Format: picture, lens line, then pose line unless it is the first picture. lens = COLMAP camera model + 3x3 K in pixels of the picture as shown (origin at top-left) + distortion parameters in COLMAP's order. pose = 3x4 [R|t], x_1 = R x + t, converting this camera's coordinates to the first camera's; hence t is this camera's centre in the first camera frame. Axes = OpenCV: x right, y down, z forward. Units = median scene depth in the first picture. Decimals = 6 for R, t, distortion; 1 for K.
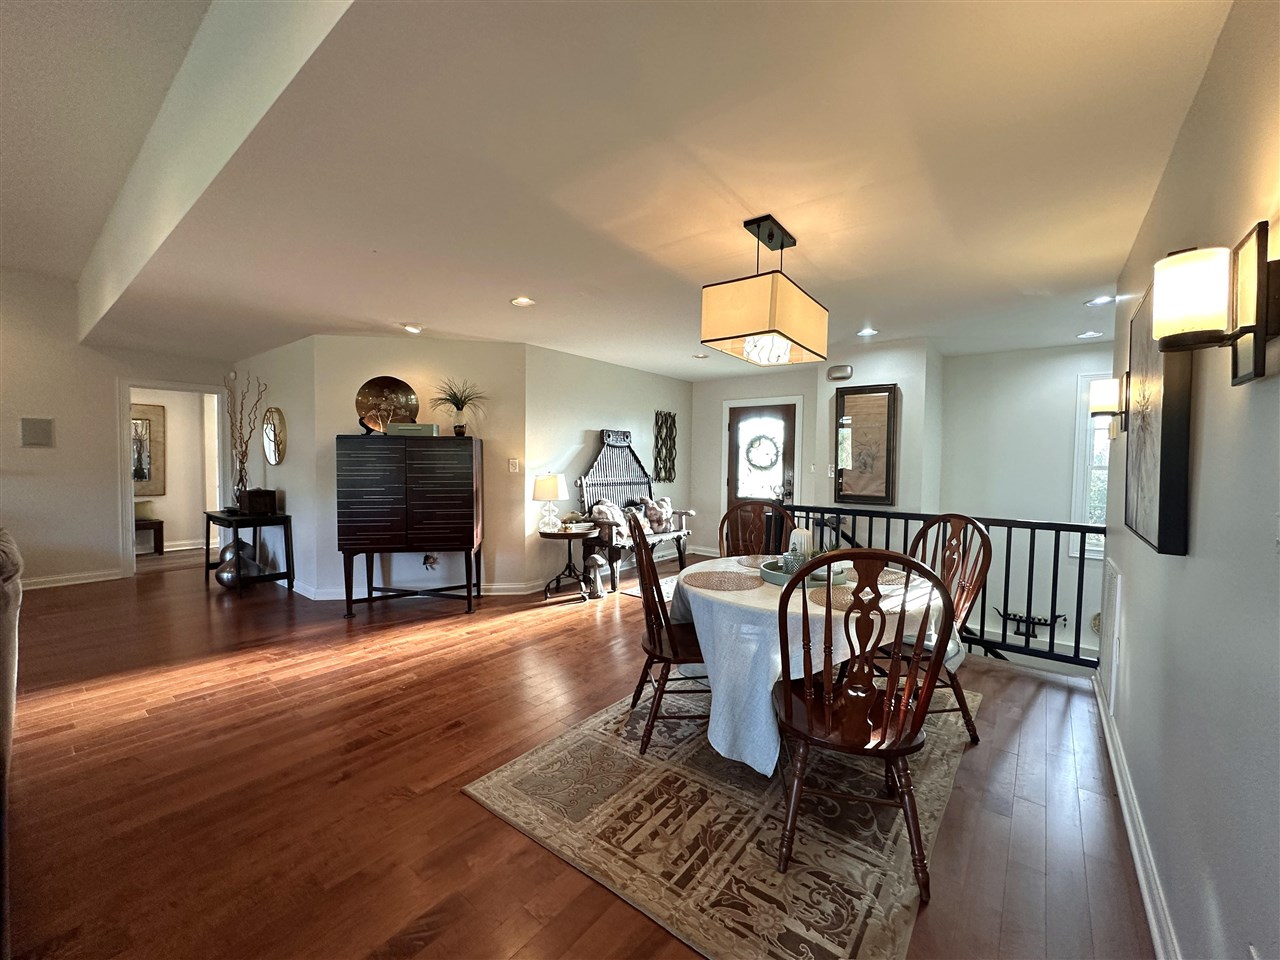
lens RADIAL K [[509.6, 0, 640.7], [0, 509.6, 481.3], [0, 0, 1]] dist [-0.002767, 0.000802]
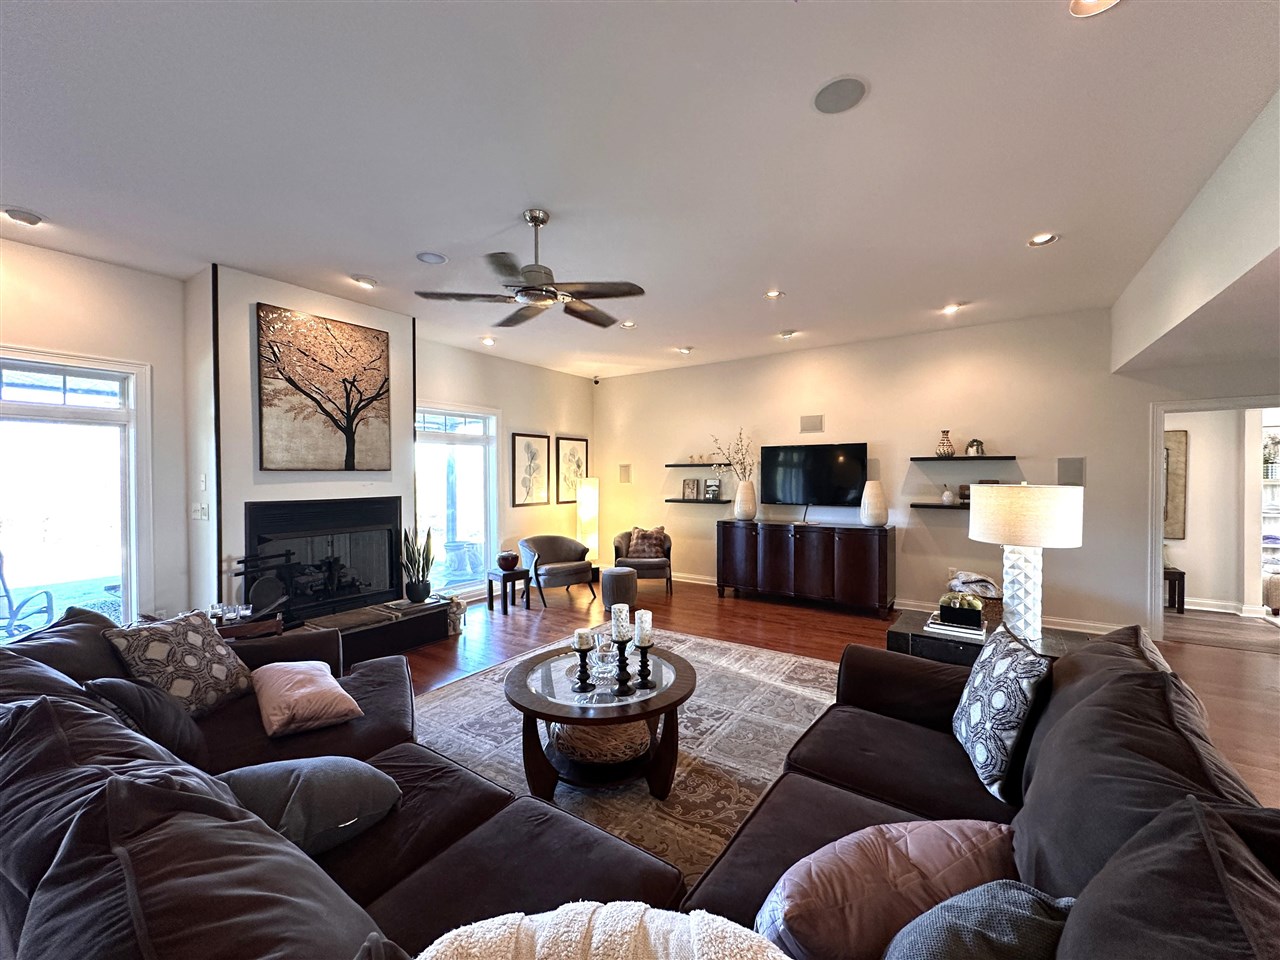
lens RADIAL K [[509.6, 0, 640.6], [0, 509.6, 480.8], [0, 0, 1]] dist [-0.002767, 0.000802]
pose [[0.074107, -0.004117, -0.997242, -0.282332], [-0.035825, 0.999335, -0.006787, -0.045483], [0.996607, 0.036229, 0.073910, 0.102458]]
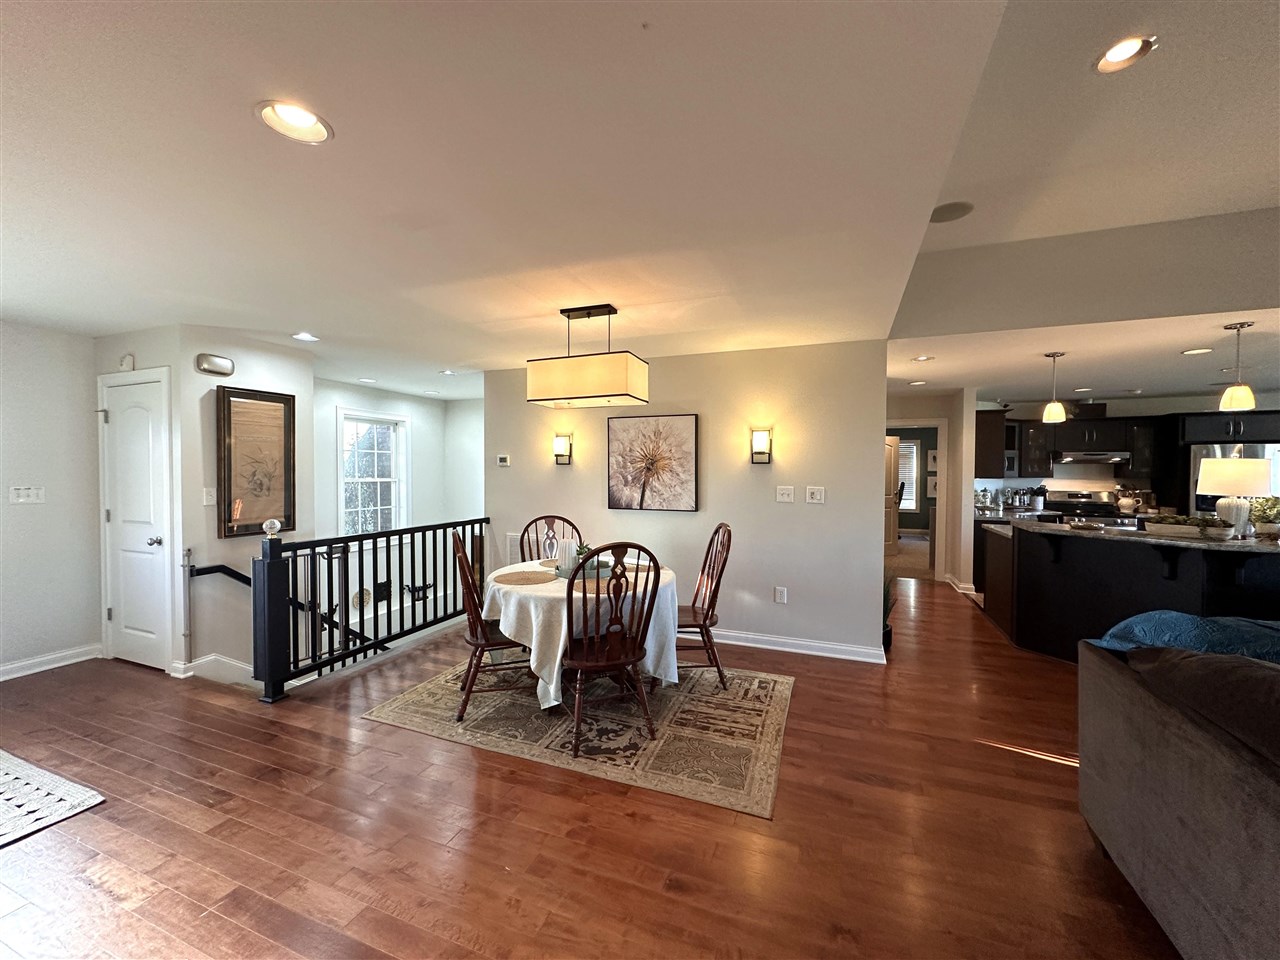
lens RADIAL K [[509.6, 0, 640.8], [0, 509.6, 481.0], [0, 0, 1]] dist [-0.002767, 0.000802]
pose [[-0.292693, -0.033661, 0.955614, -0.544200], [0.034651, 0.998350, 0.045779, -0.058660], [-0.955578, 0.046513, -0.291044, 0.668662]]
